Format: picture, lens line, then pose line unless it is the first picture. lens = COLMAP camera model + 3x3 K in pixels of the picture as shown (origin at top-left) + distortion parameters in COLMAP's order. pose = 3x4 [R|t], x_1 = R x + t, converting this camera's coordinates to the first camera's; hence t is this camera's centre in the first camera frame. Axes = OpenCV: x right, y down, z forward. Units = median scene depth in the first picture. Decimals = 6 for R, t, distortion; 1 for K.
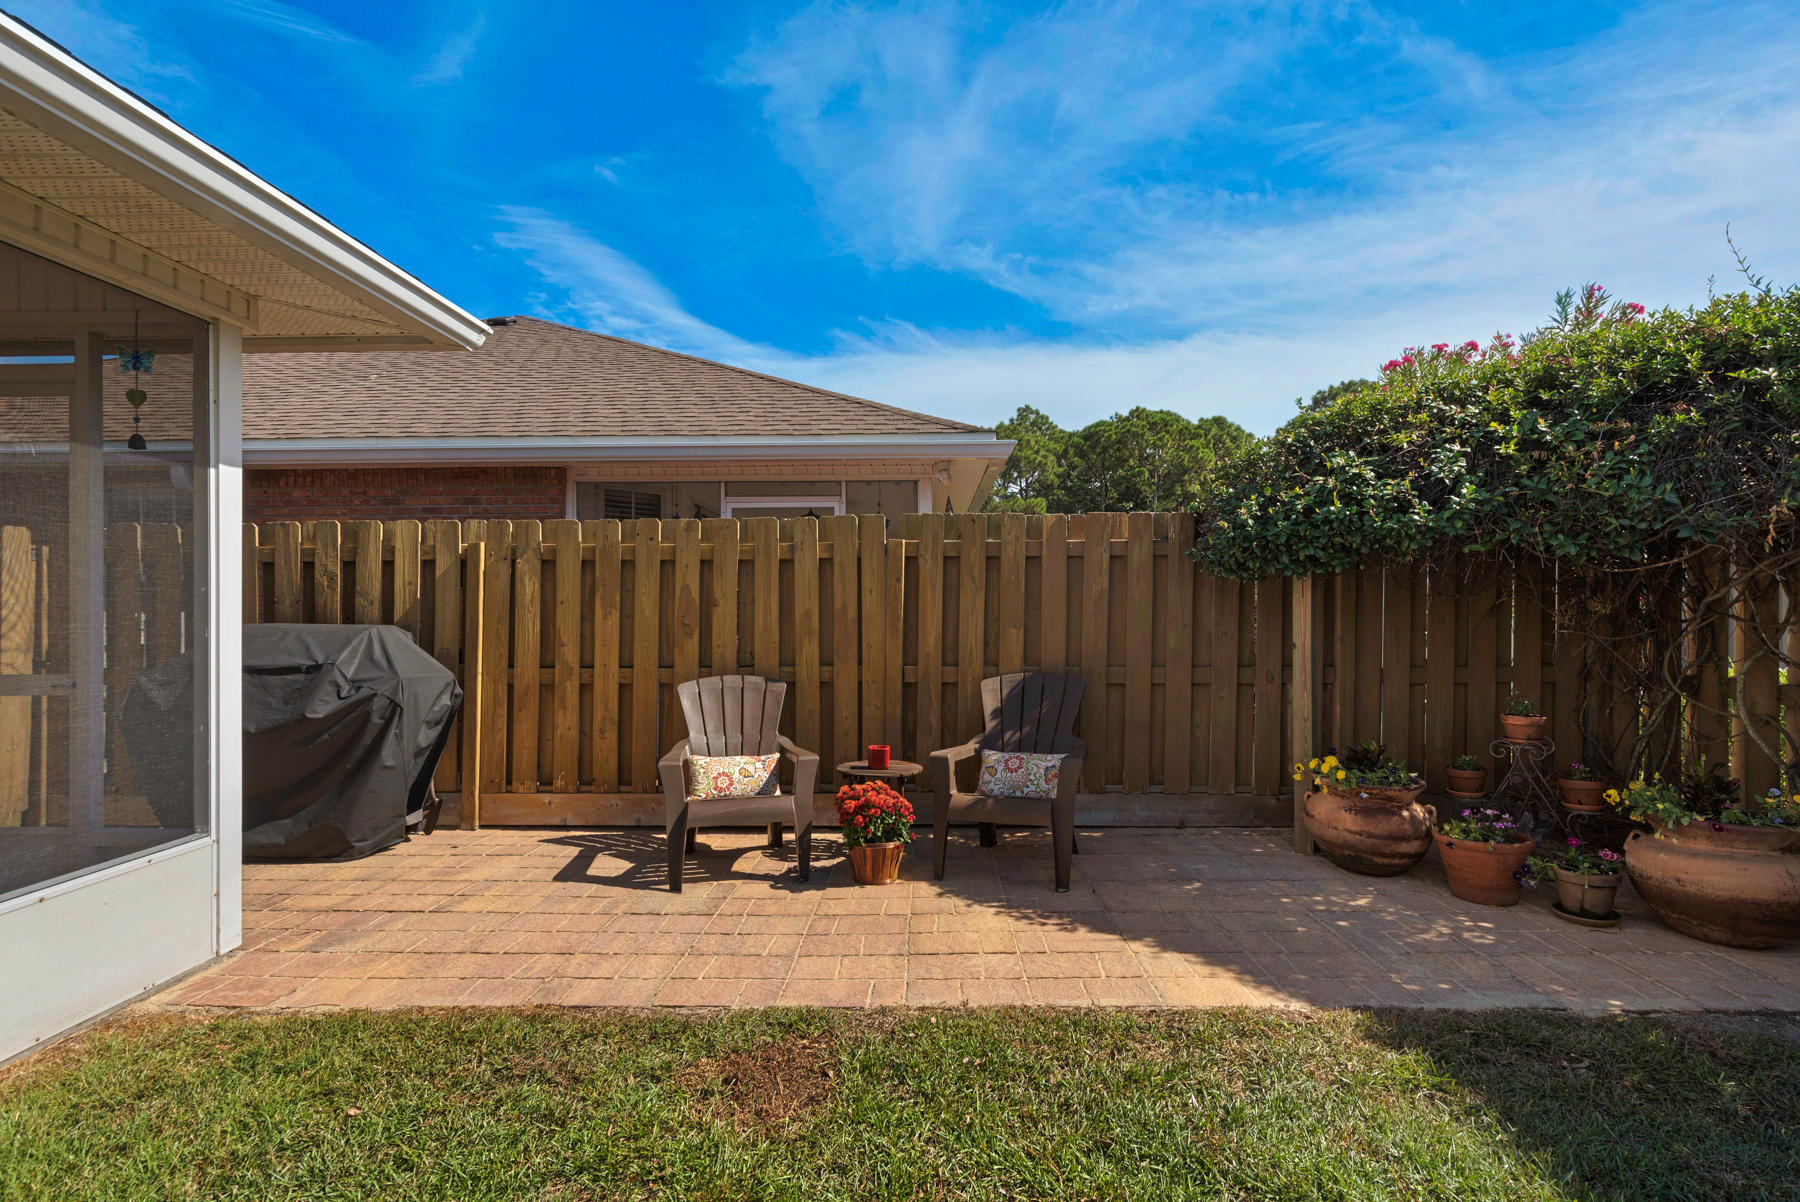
lens RADIAL K [[819.9, 0, 900.0], [0, 819.9, 601.0], [0, 0, 1]] dist [0.019984, -0.000879]
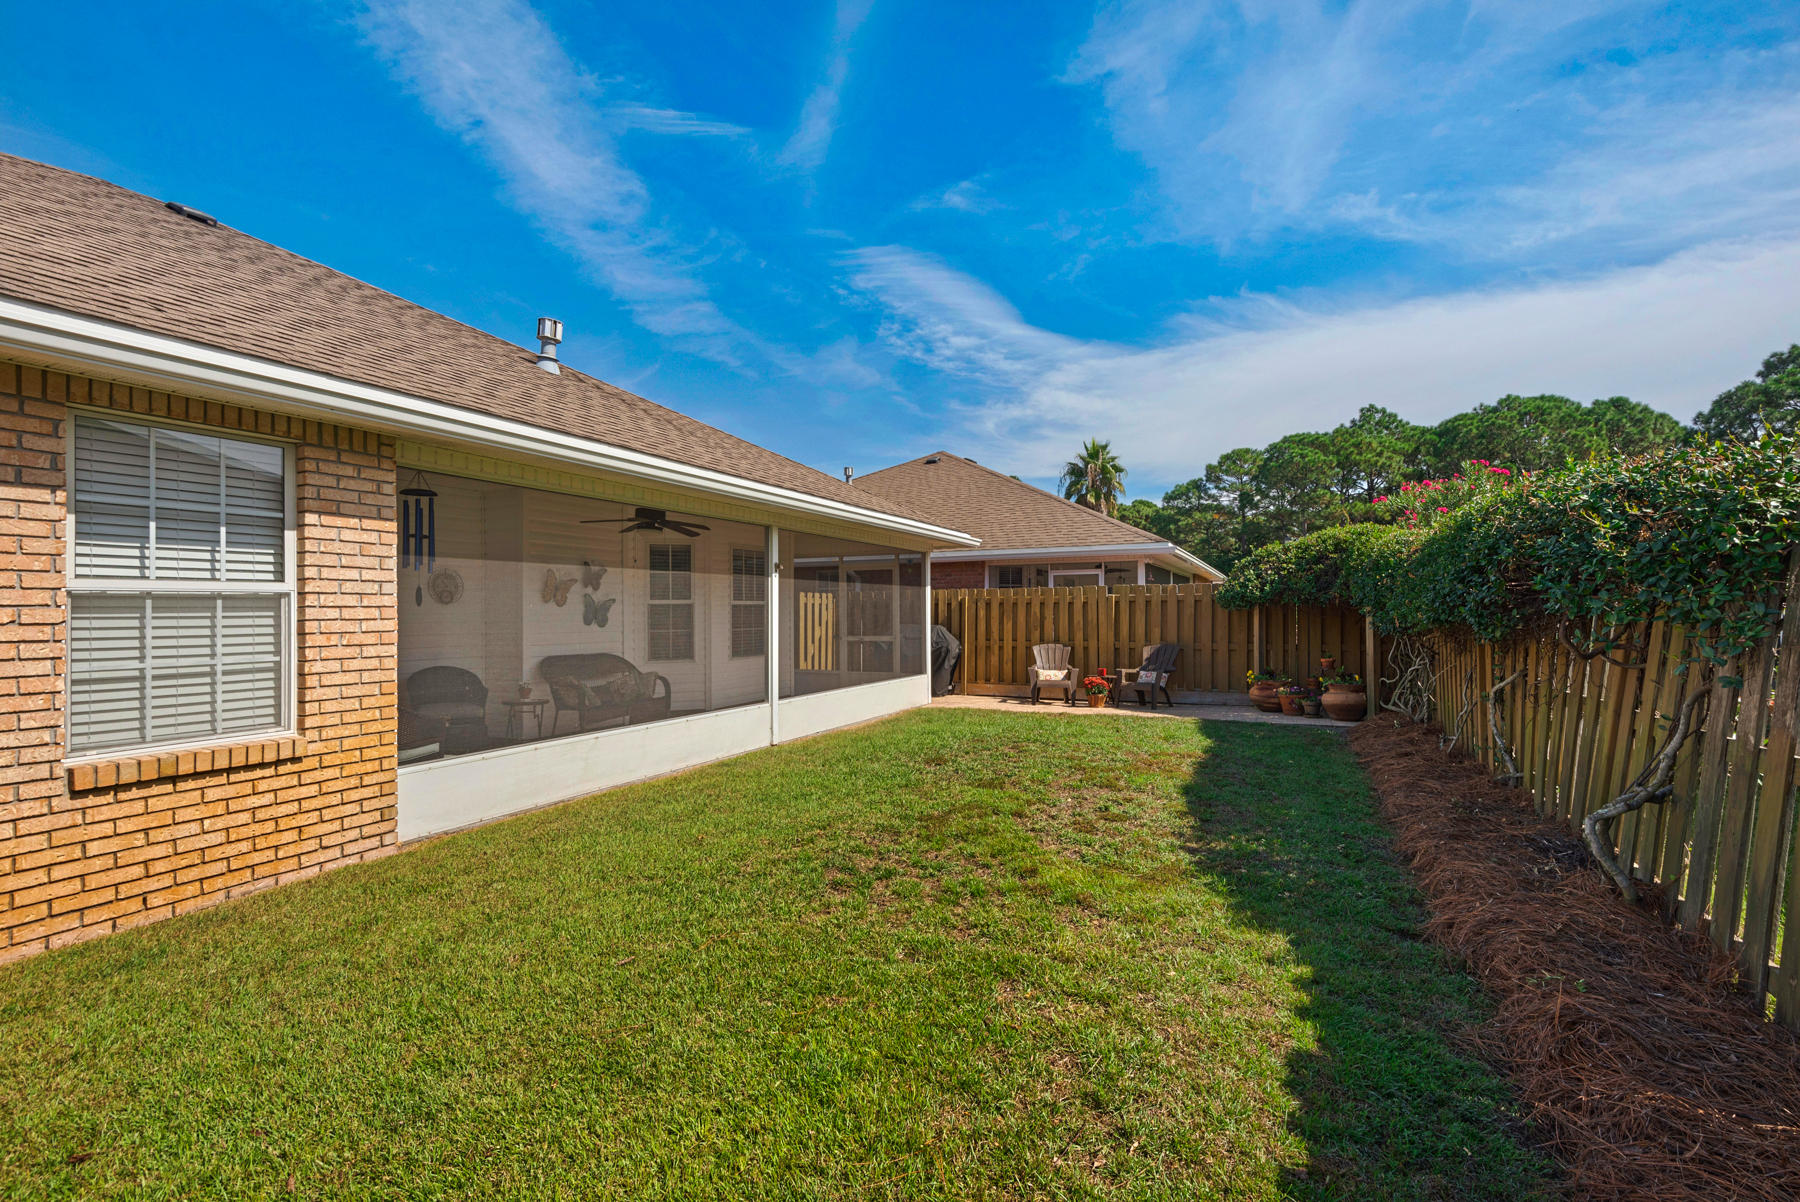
lens RADIAL K [[819.9, 0, 900.0], [0, 819.9, 601.0], [0, 0, 1]] dist [0.019984, -0.000879]
pose [[0.918487, -0.006864, -0.395391, 0.423613], [0.004556, 0.999967, -0.006777, -0.039002], [0.395425, 0.004423, 0.918488, -1.757838]]
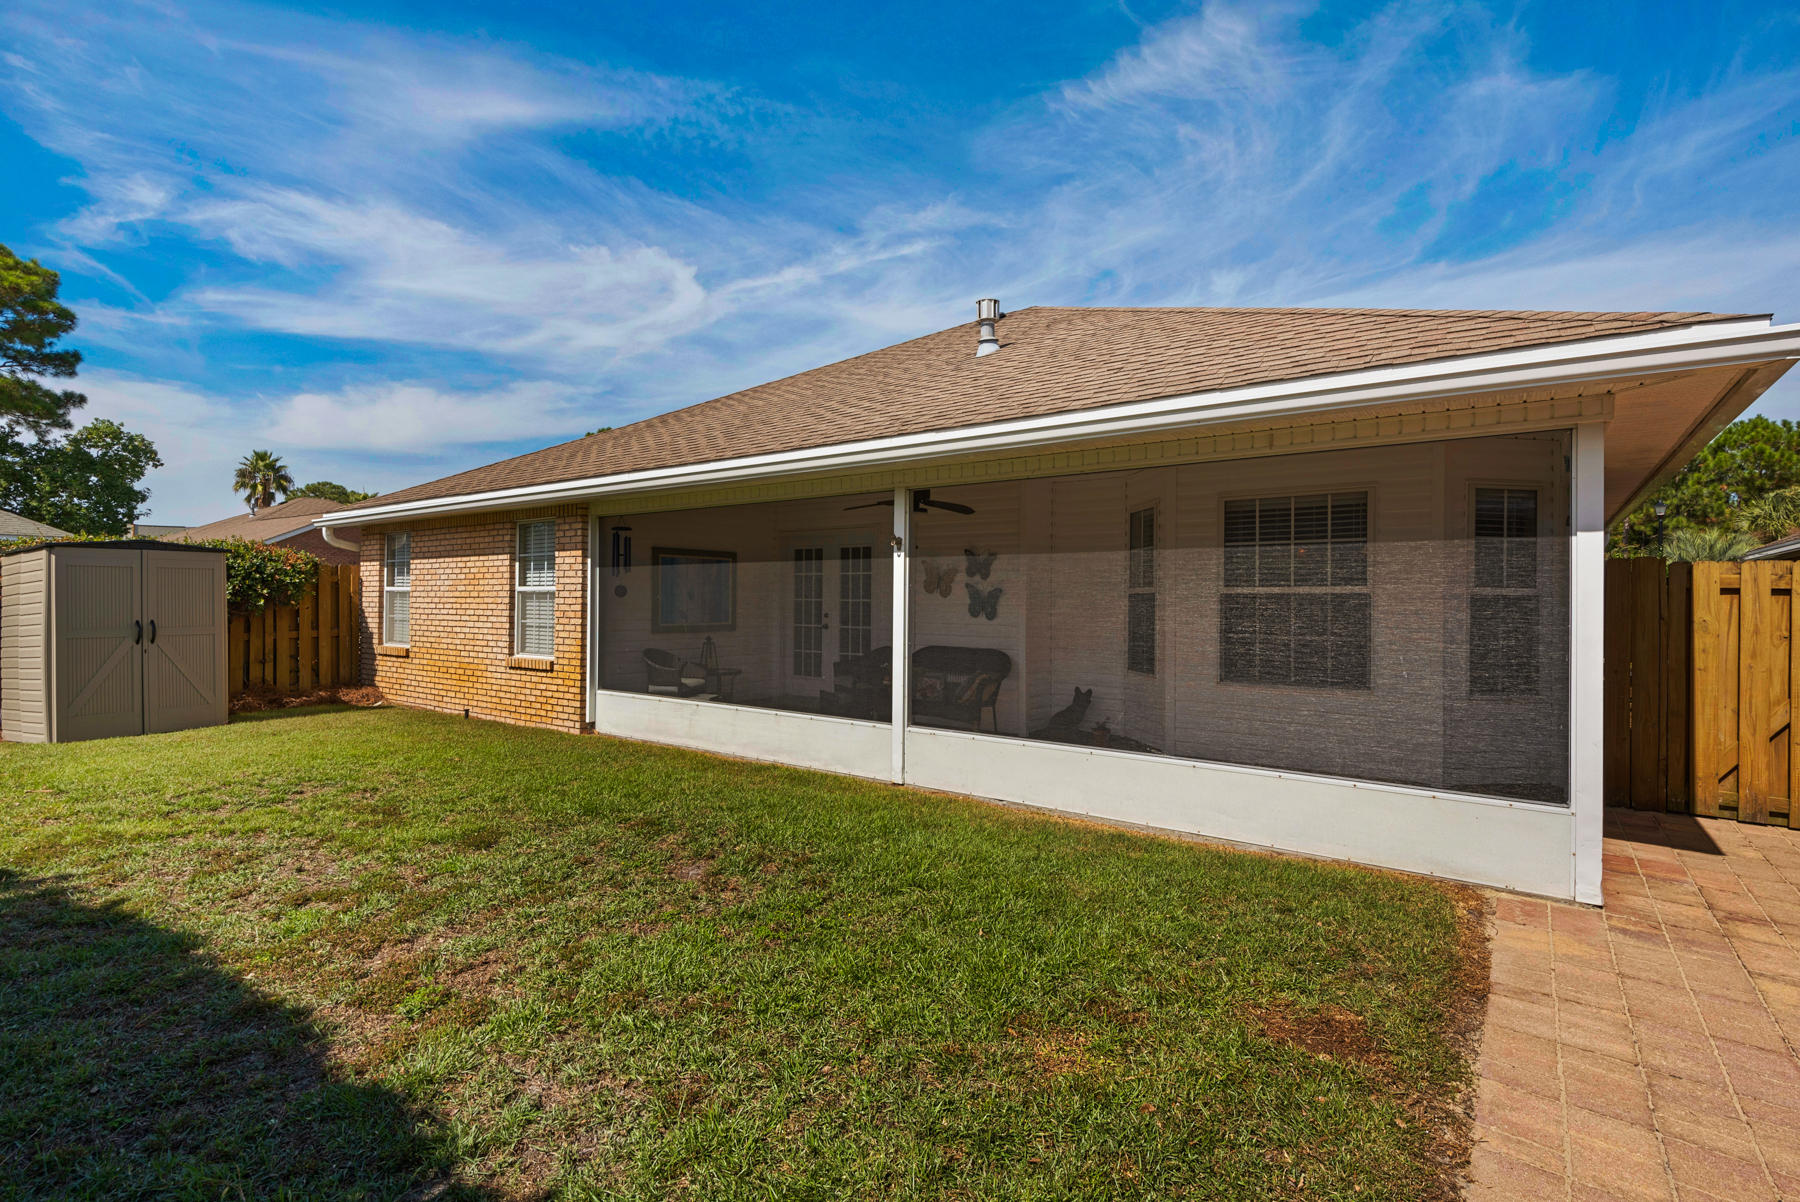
lens RADIAL K [[819.9, 0, 900.0], [0, 819.9, 601.0], [0, 0, 1]] dist [0.019984, -0.000879]
pose [[-0.560104, 0.002894, -0.828417, 0.561468], [0.000876, 0.999995, 0.002902, -0.038672], [0.828422, 0.000900, -0.560104, 0.533477]]
